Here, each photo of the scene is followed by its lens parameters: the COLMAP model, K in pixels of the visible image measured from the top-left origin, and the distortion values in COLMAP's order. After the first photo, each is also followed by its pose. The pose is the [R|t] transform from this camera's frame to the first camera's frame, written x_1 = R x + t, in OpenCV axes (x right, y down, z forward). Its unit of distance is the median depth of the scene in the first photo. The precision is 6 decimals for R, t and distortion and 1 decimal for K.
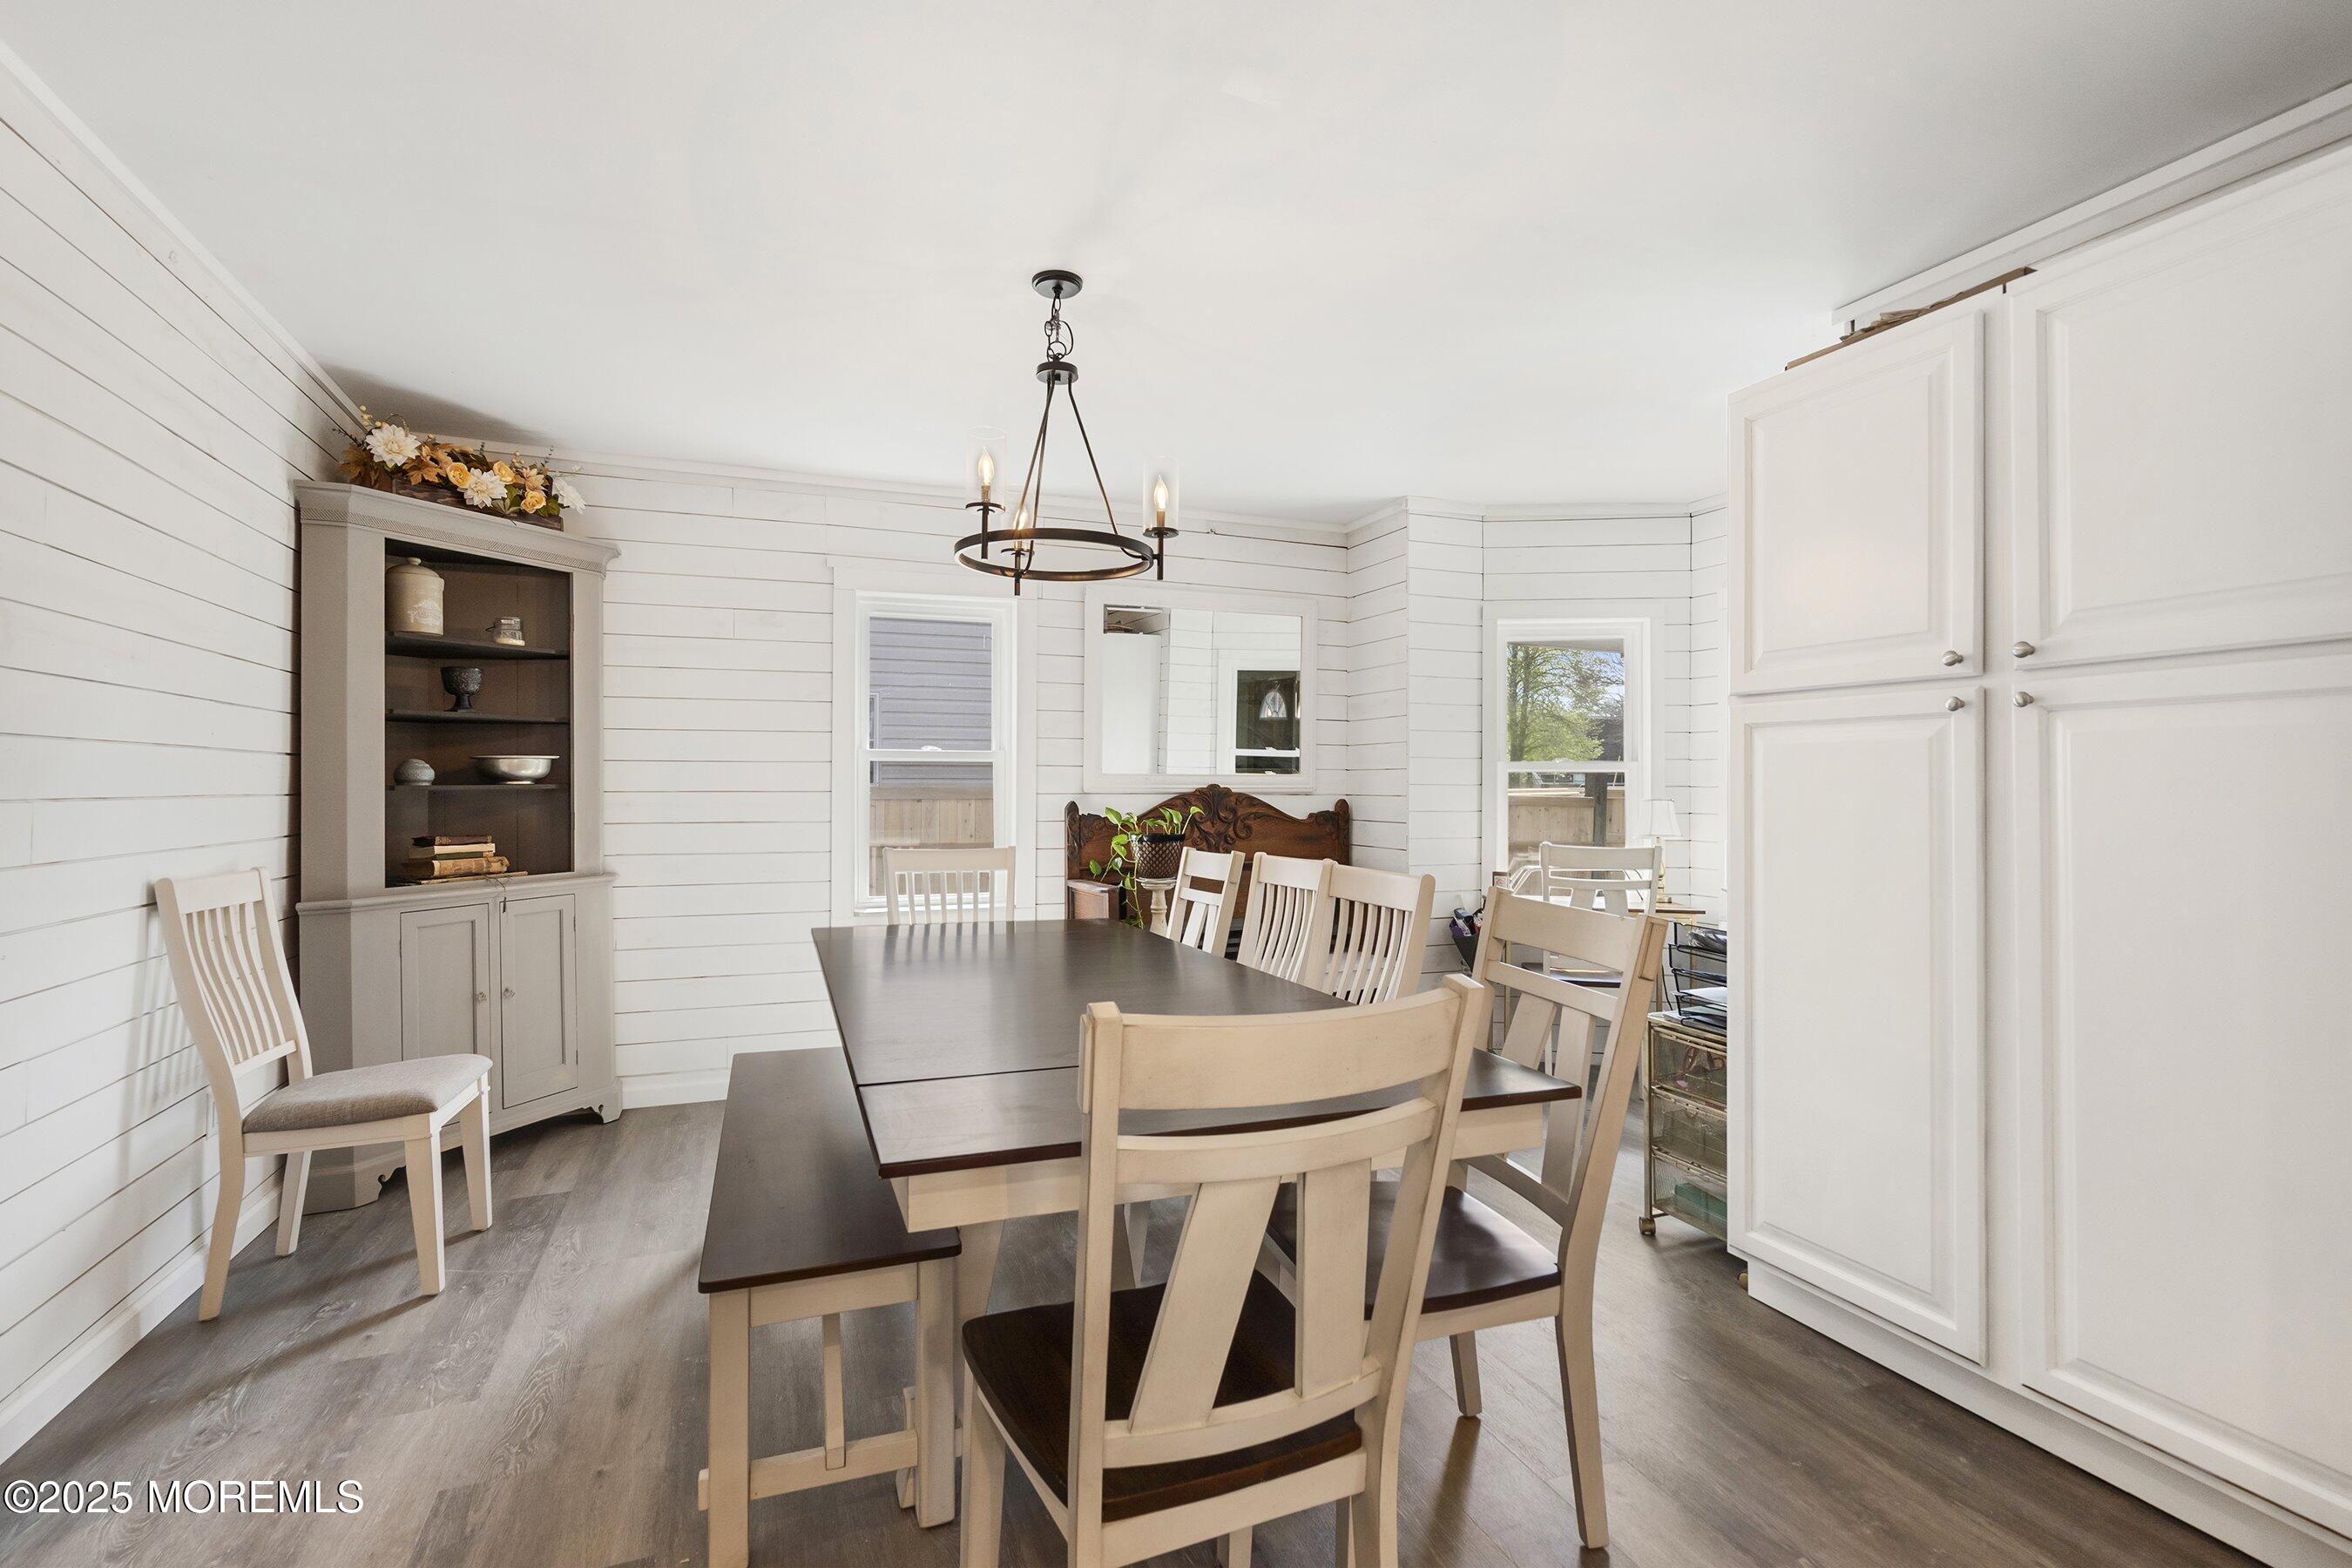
lens RADIAL K [[1083.9, 0, 1165.5], [0, 1083.9, 768.4], [0, 0, 1]] dist [-0.001145, 0.000060]
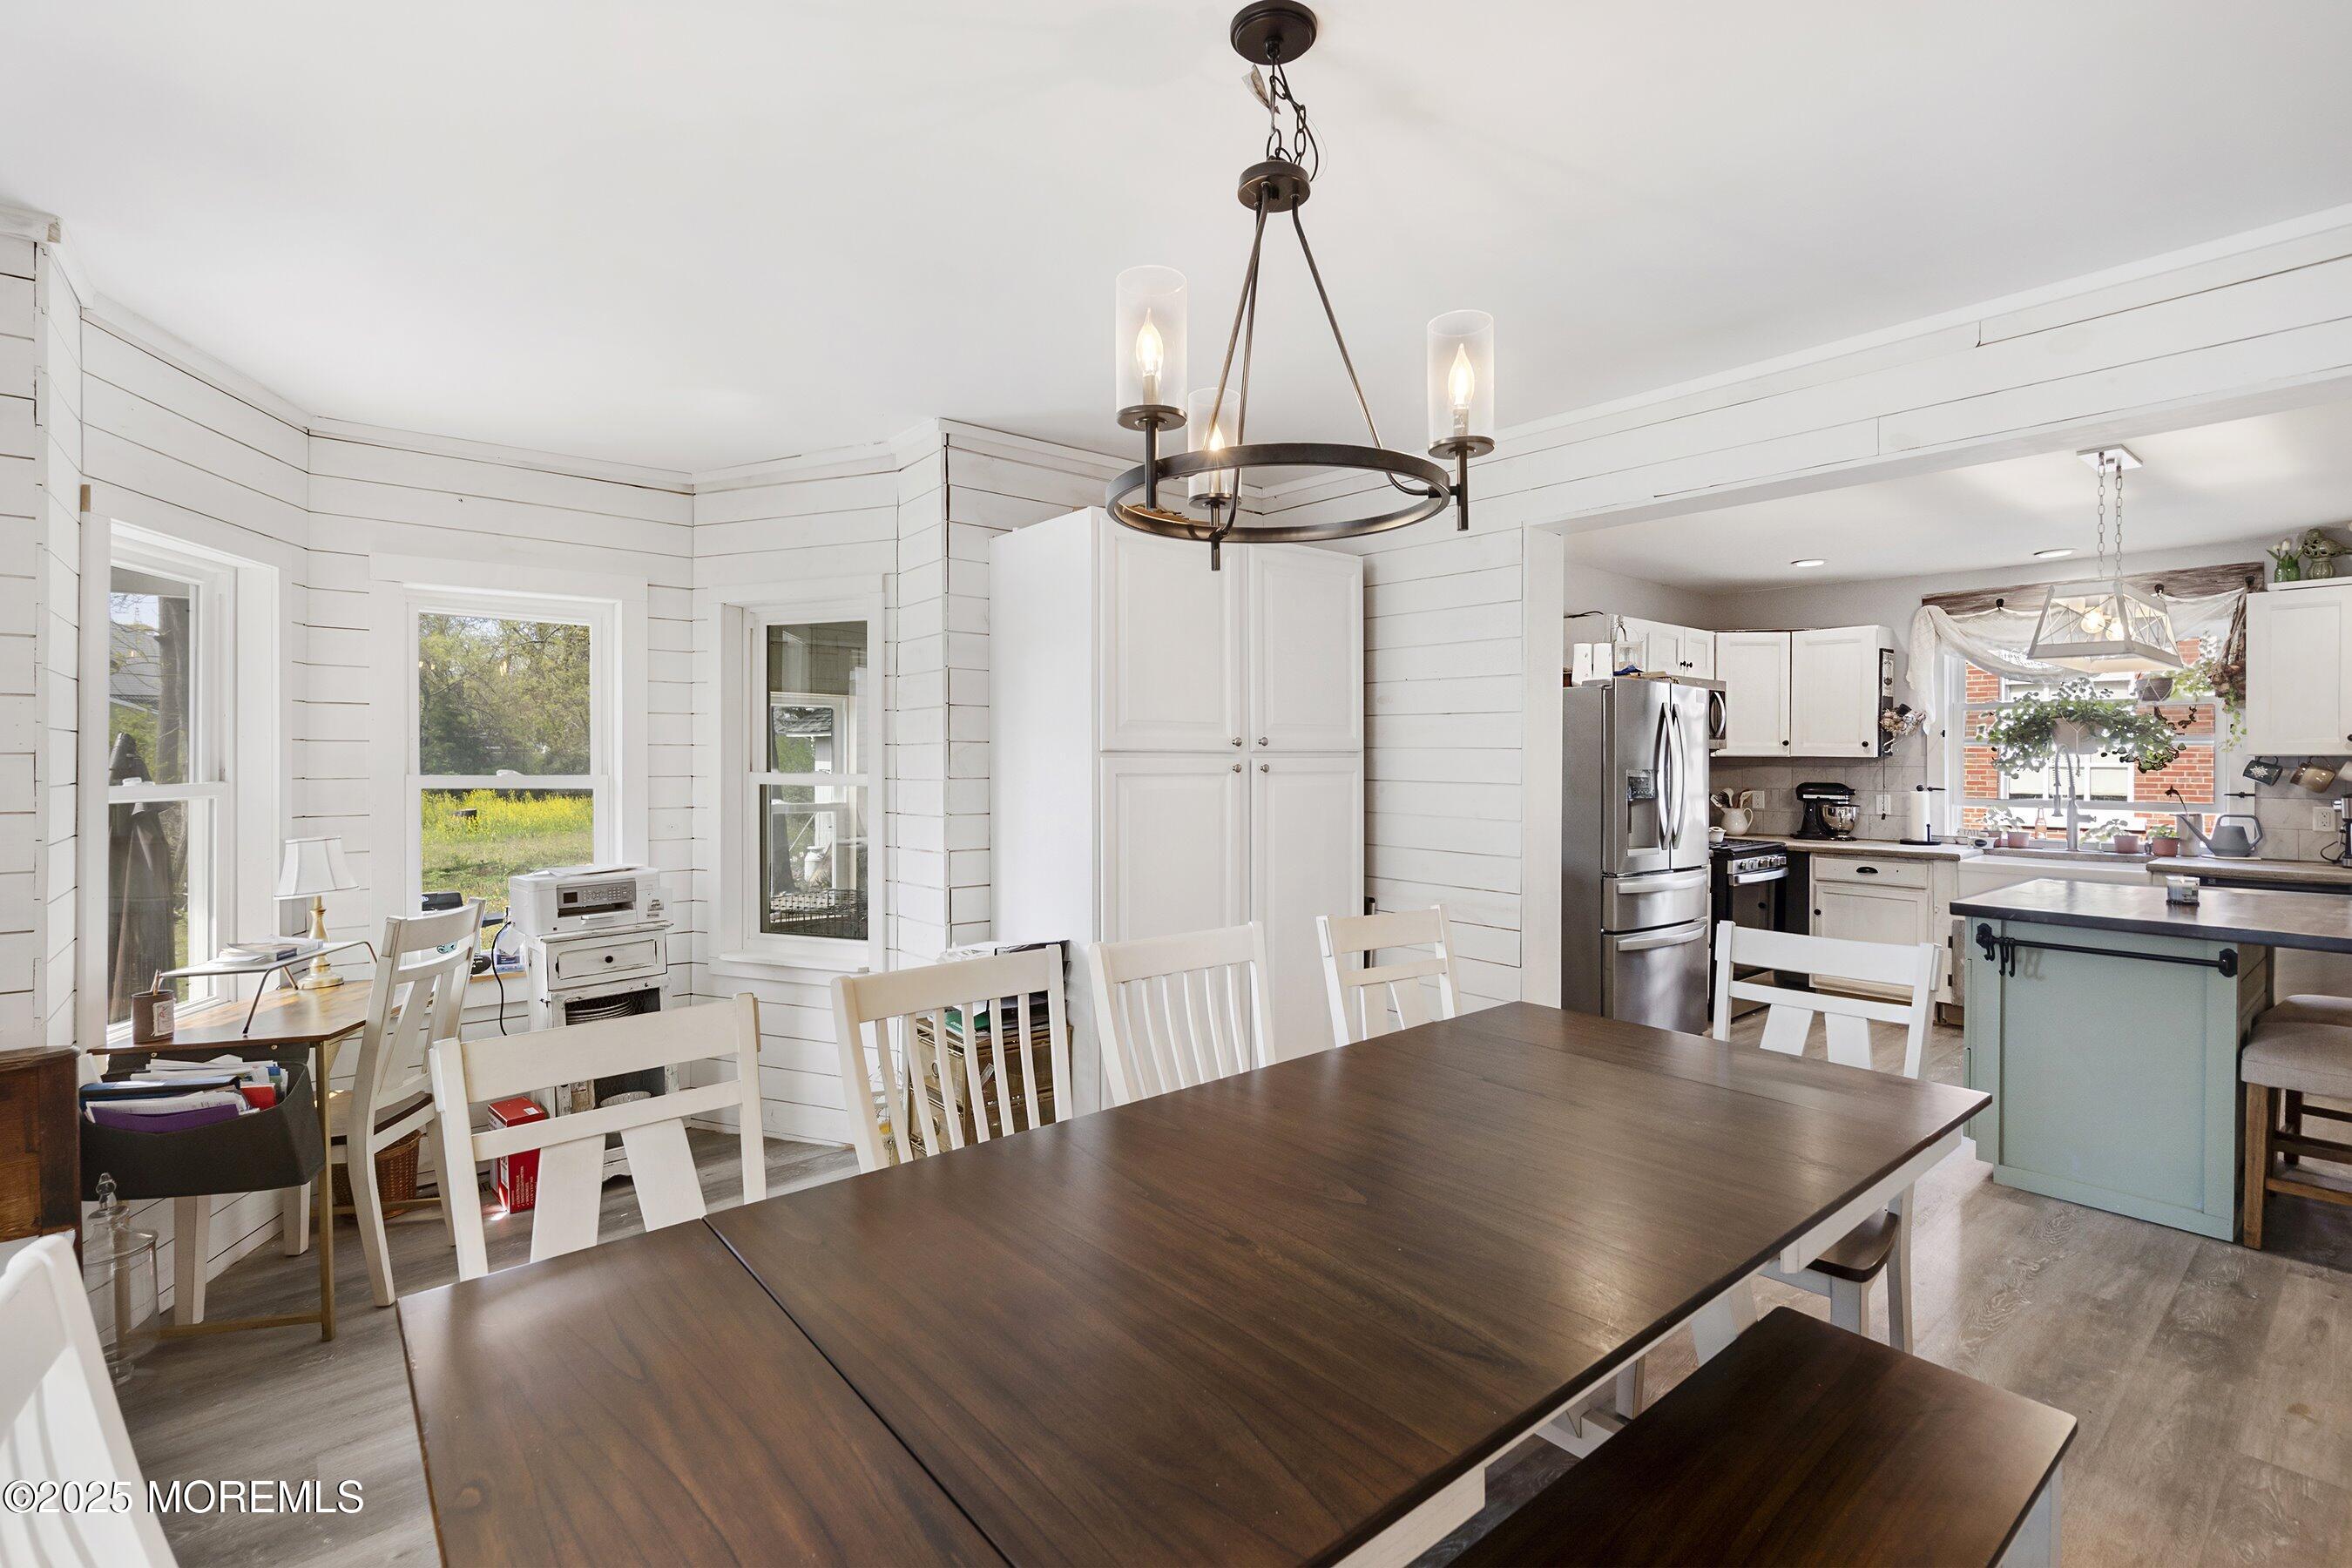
lens RADIAL K [[1083.9, 0, 1165.5], [0, 1083.9, 768.4], [0, 0, 1]] dist [-0.001145, 0.000060]
pose [[-0.332366, -0.010798, 0.943089, -0.395330], [-0.015933, 0.999856, 0.005833, -0.031151], [-0.943016, -0.013087, -0.332490, 0.774728]]
